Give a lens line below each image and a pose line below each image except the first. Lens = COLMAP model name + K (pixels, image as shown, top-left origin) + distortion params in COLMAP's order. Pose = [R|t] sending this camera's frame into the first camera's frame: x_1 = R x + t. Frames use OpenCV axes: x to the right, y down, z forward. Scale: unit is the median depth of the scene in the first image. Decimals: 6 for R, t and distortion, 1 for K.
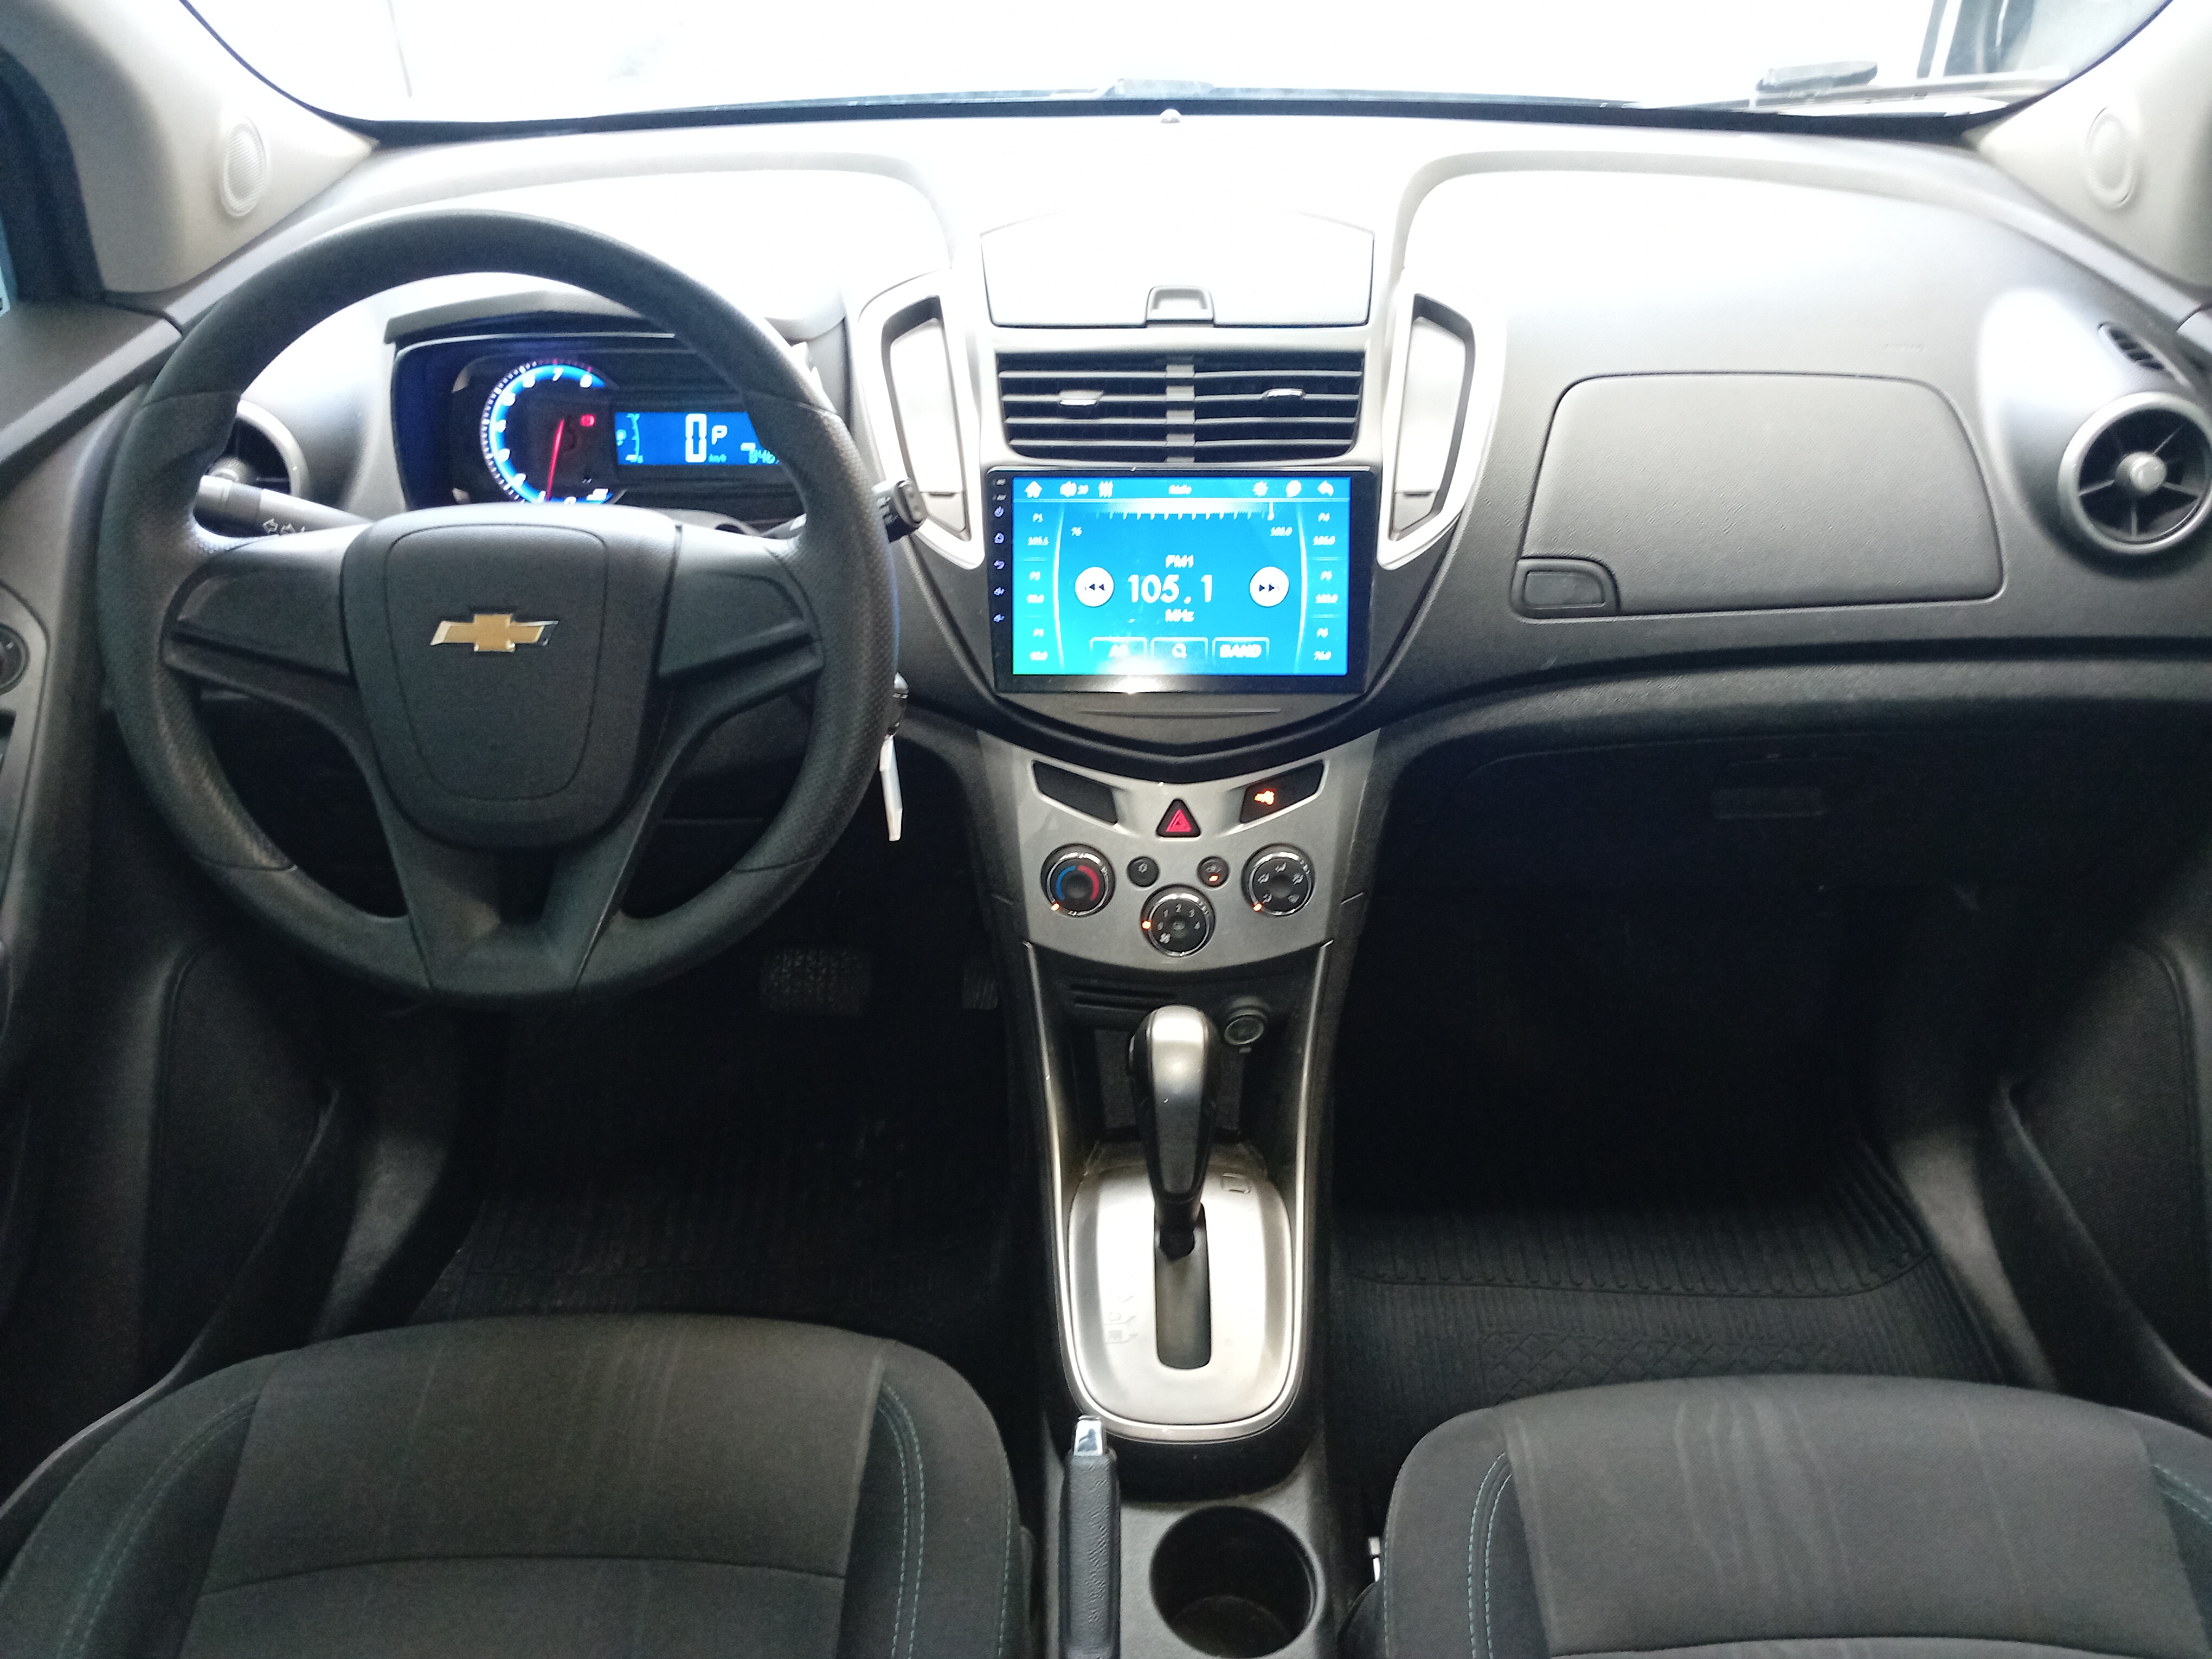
lens RADIAL K [[1679.7, 0, 1106.0], [0, 1679.7, 829.5], [0, 0, 1]] dist [0.004599, -0.096010]
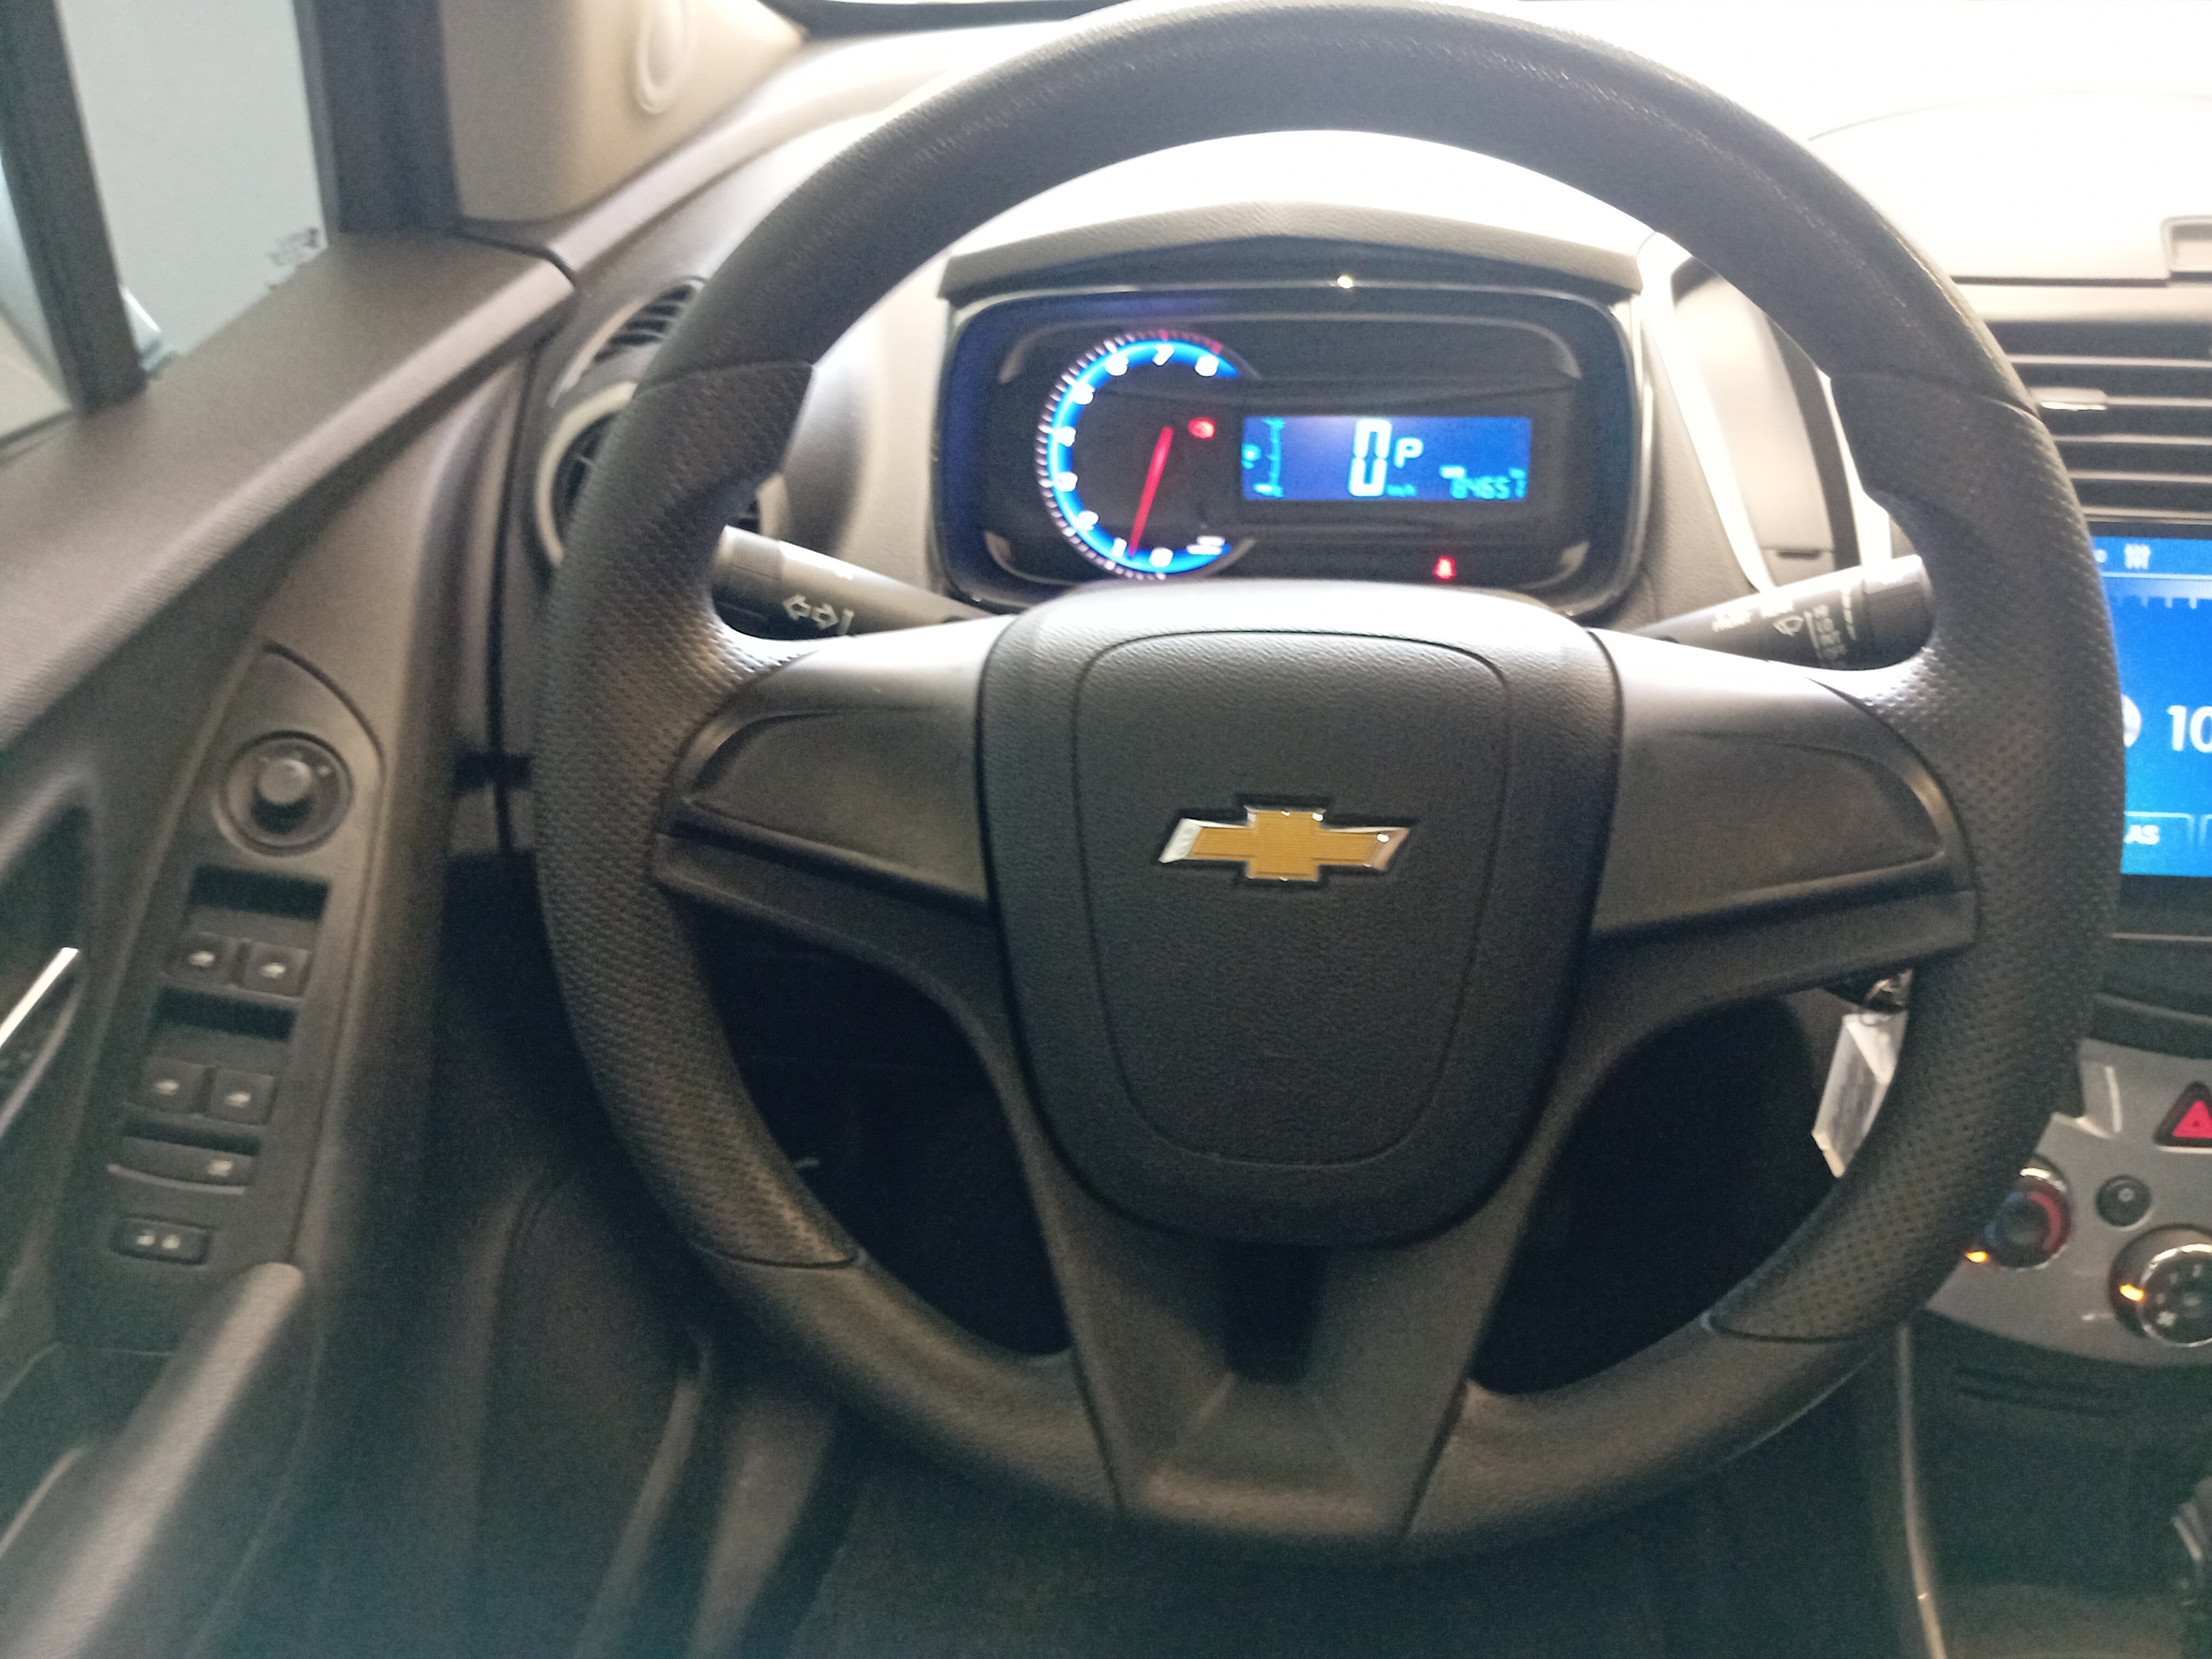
lens RADIAL K [[1719.2, 0, 1074.8], [0, 1719.2, 839.1], [0, 0, 1]] dist [0.102844, -0.241209]
pose [[0.990710, 0.037140, -0.130825, -0.268683], [-0.037912, 0.999275, -0.003414, -0.085669], [0.130604, 0.008342, 0.991400, 0.350531]]
